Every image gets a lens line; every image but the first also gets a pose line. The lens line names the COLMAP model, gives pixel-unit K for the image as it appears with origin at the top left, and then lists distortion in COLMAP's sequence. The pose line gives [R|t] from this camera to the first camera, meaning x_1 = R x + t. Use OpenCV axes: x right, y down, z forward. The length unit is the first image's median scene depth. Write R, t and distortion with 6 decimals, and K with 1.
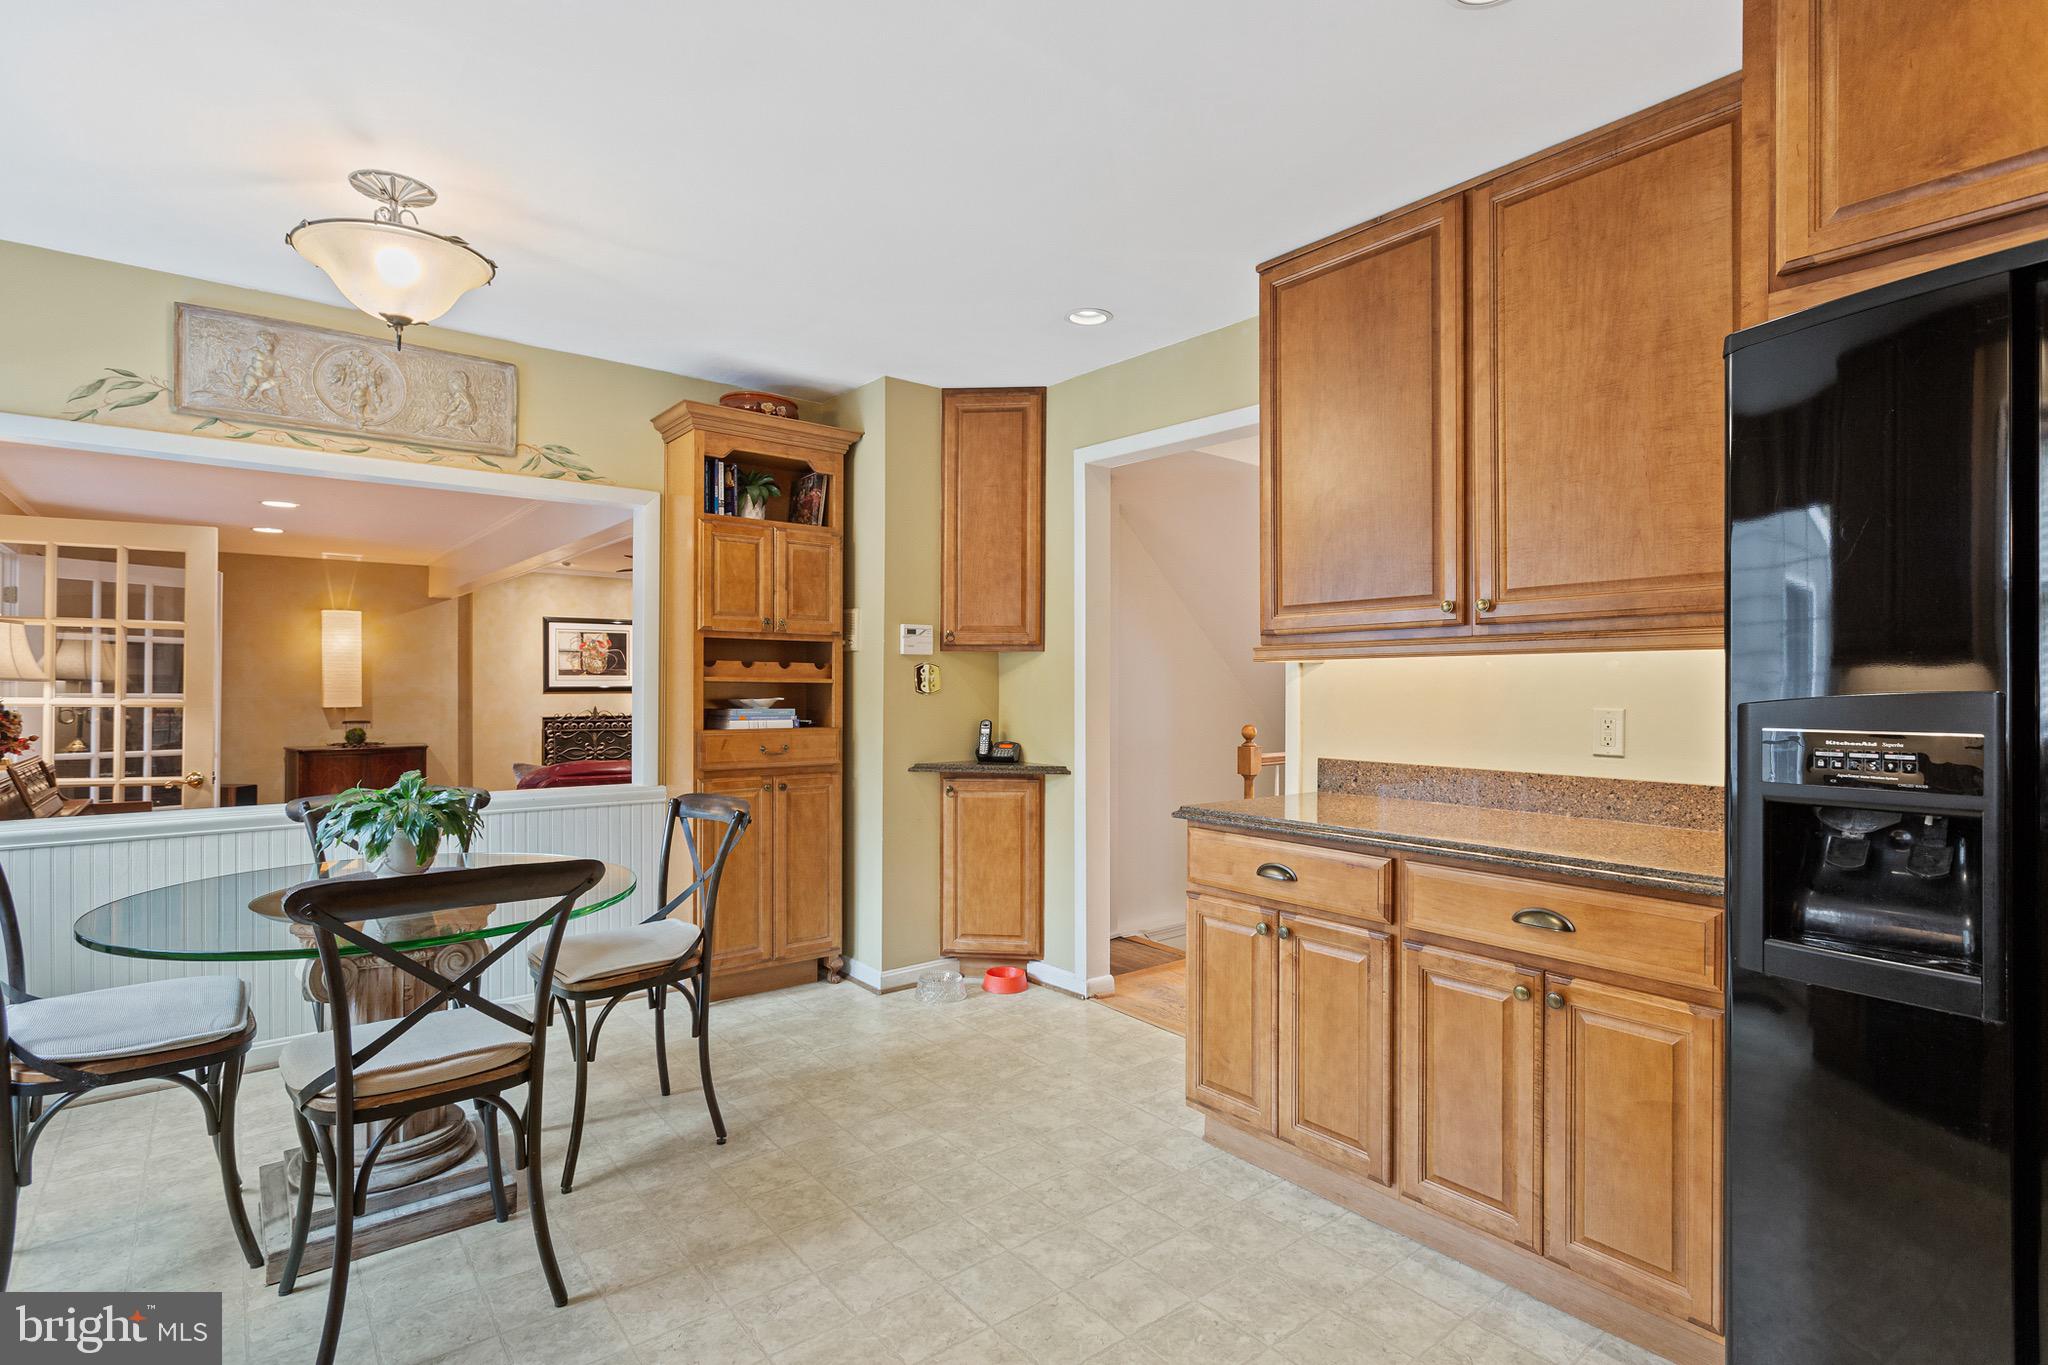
lens RADIAL K [[973.0, 0, 1019.9], [0, 973.0, 679.7], [0, 0, 1]] dist [0.002593, 0.002407]
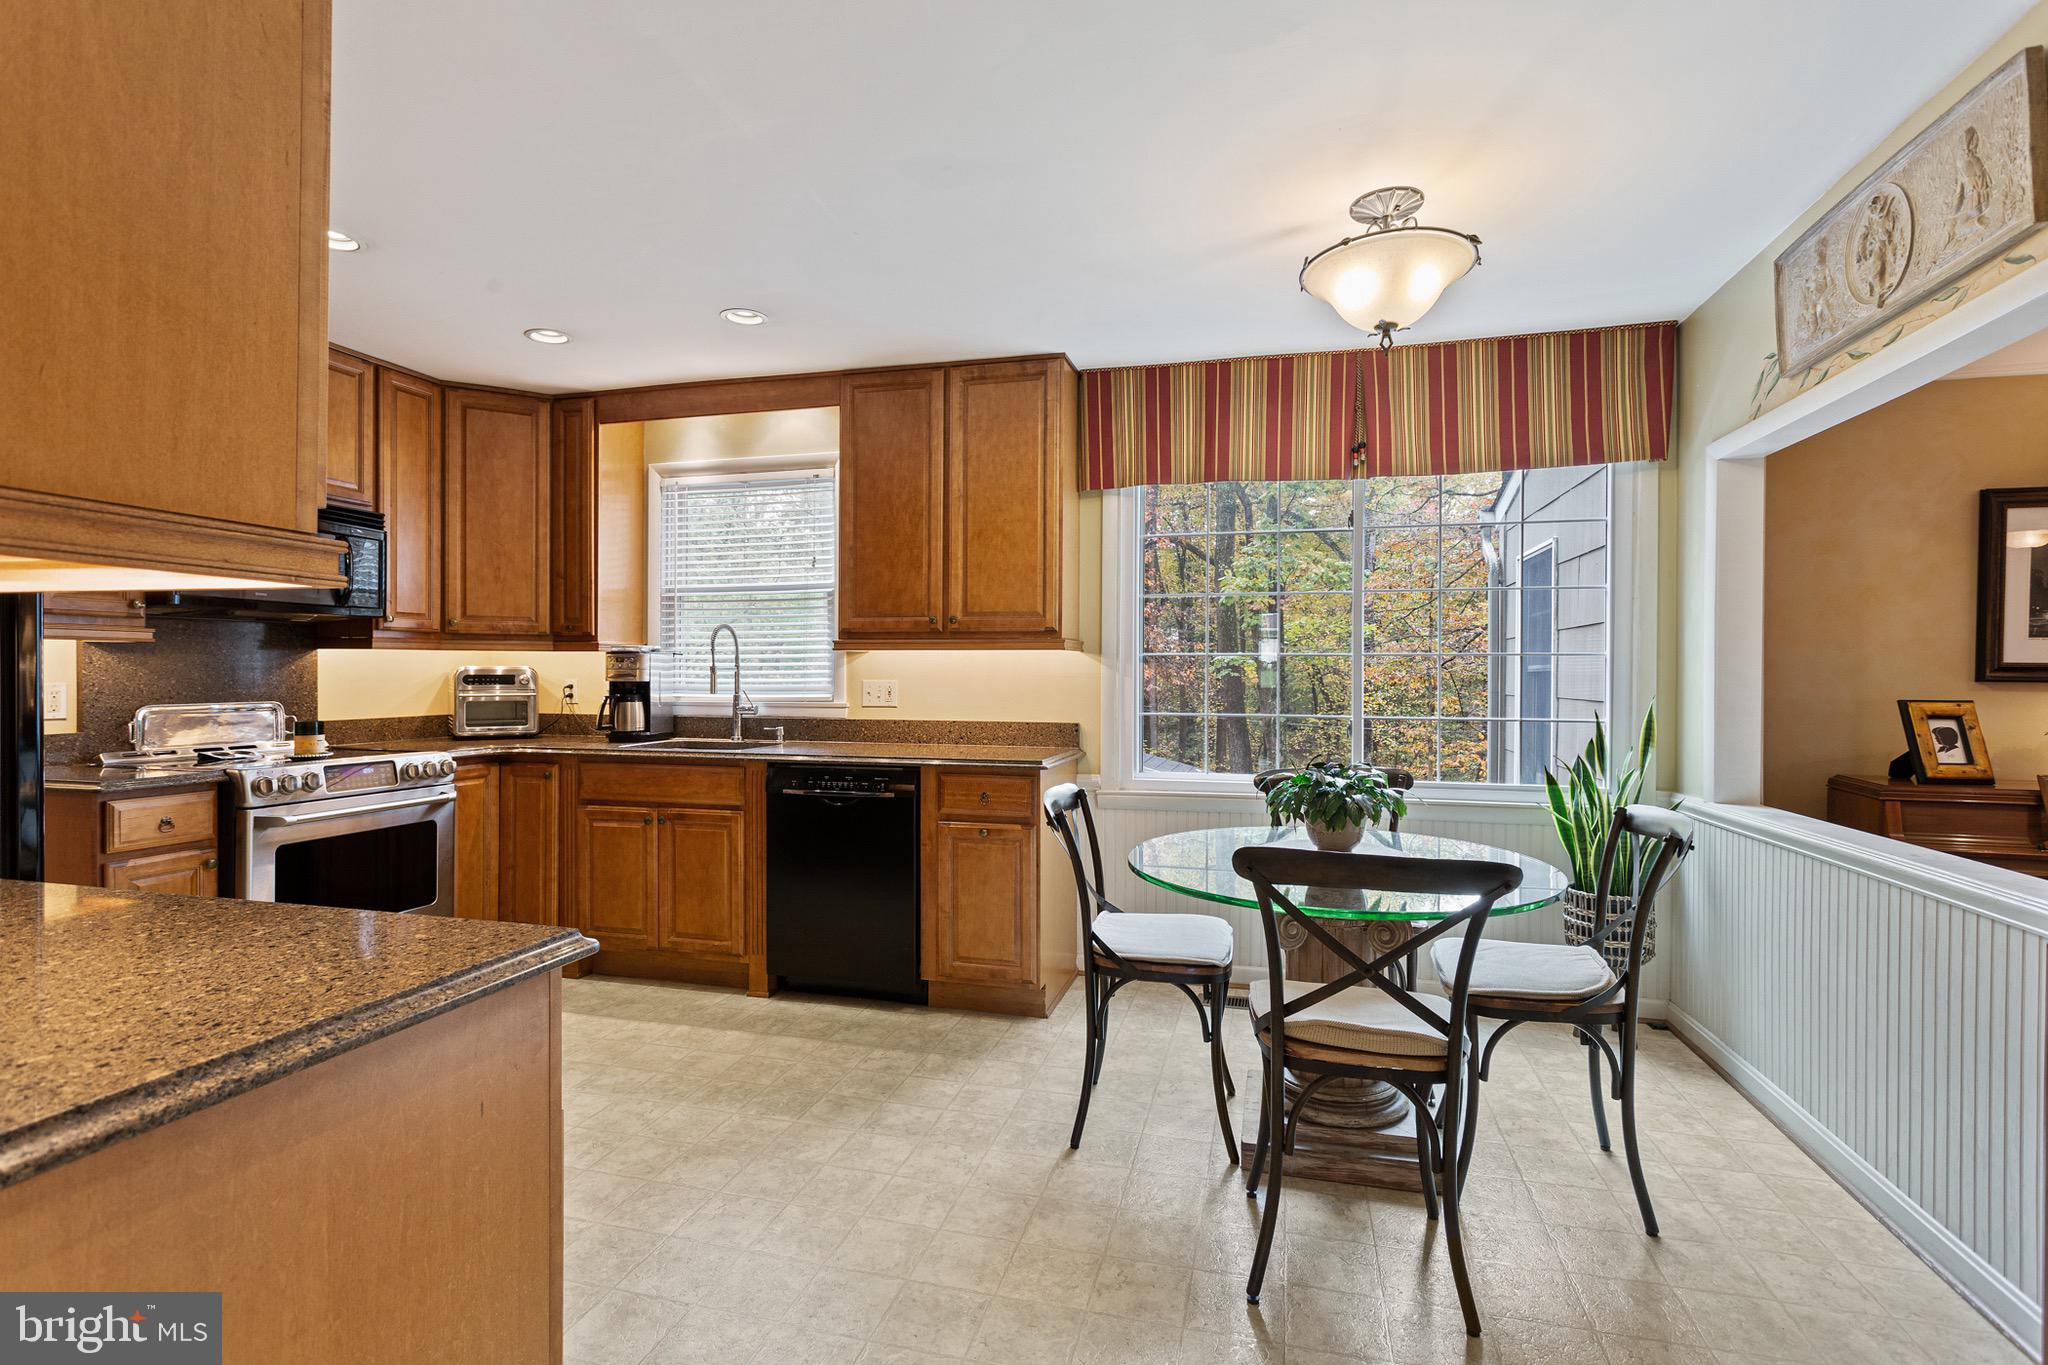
lens RADIAL K [[973.0, 0, 1019.9], [0, 973.0, 679.7], [0, 0, 1]] dist [0.002593, 0.002407]
pose [[-0.806252, -0.003386, -0.591562, 0.192441], [-0.002234, 0.999994, -0.002678, 0.006653], [0.591568, -0.000838, -0.806255, 1.047882]]
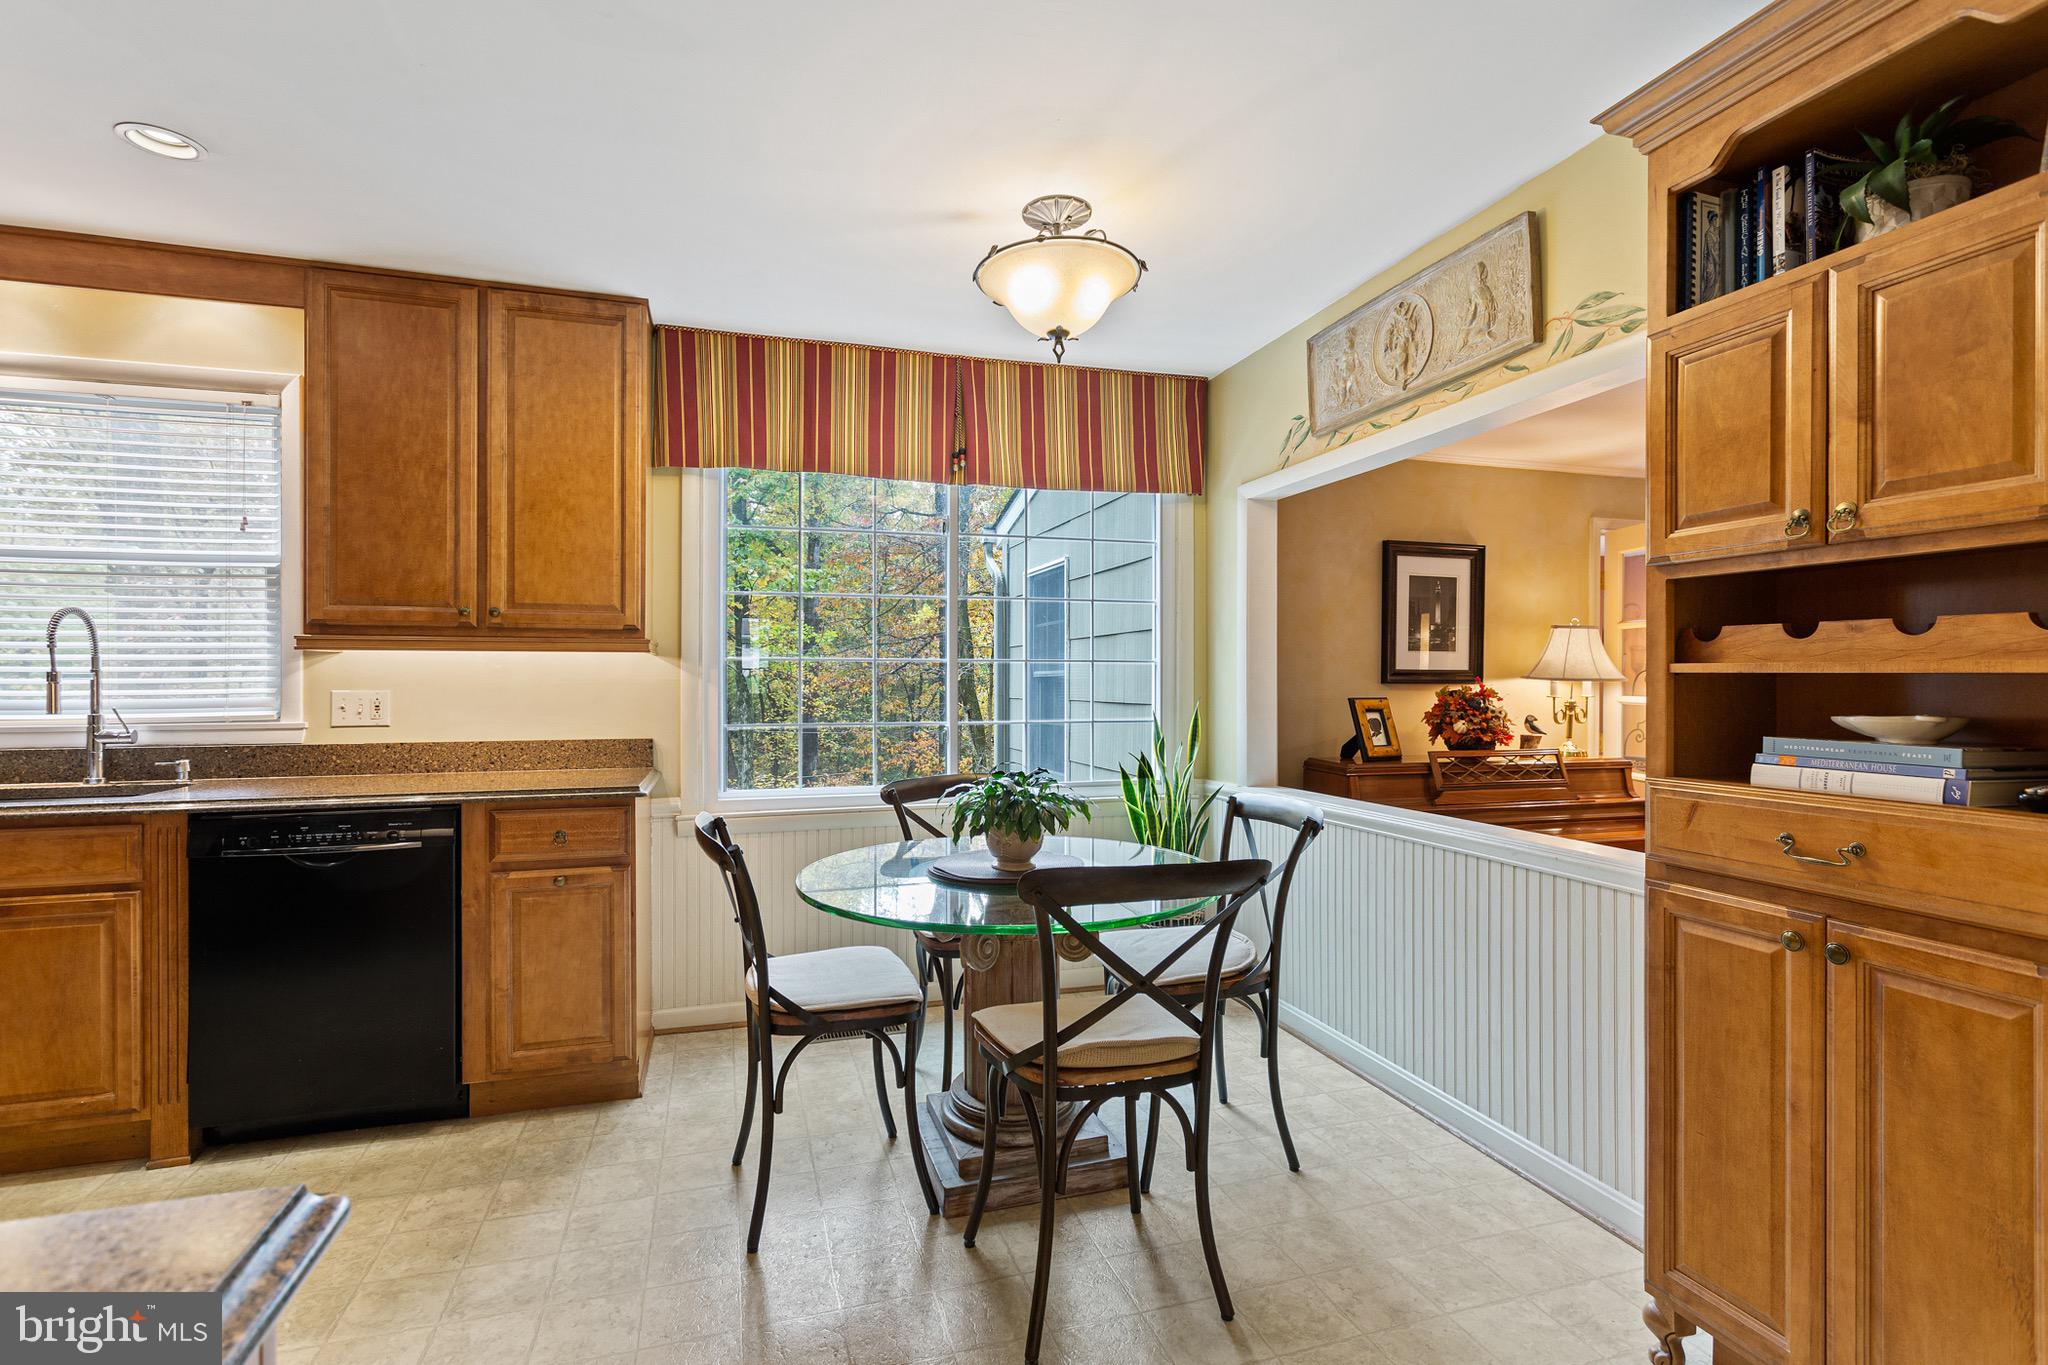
lens RADIAL K [[973.0, 0, 1019.9], [0, 973.0, 679.7], [0, 0, 1]] dist [0.002593, 0.002407]
pose [[-0.366510, -0.004631, -0.930403, 0.229160], [0.007010, 0.999945, -0.007739, 0.005634], [0.930388, -0.009359, -0.366458, 0.873030]]
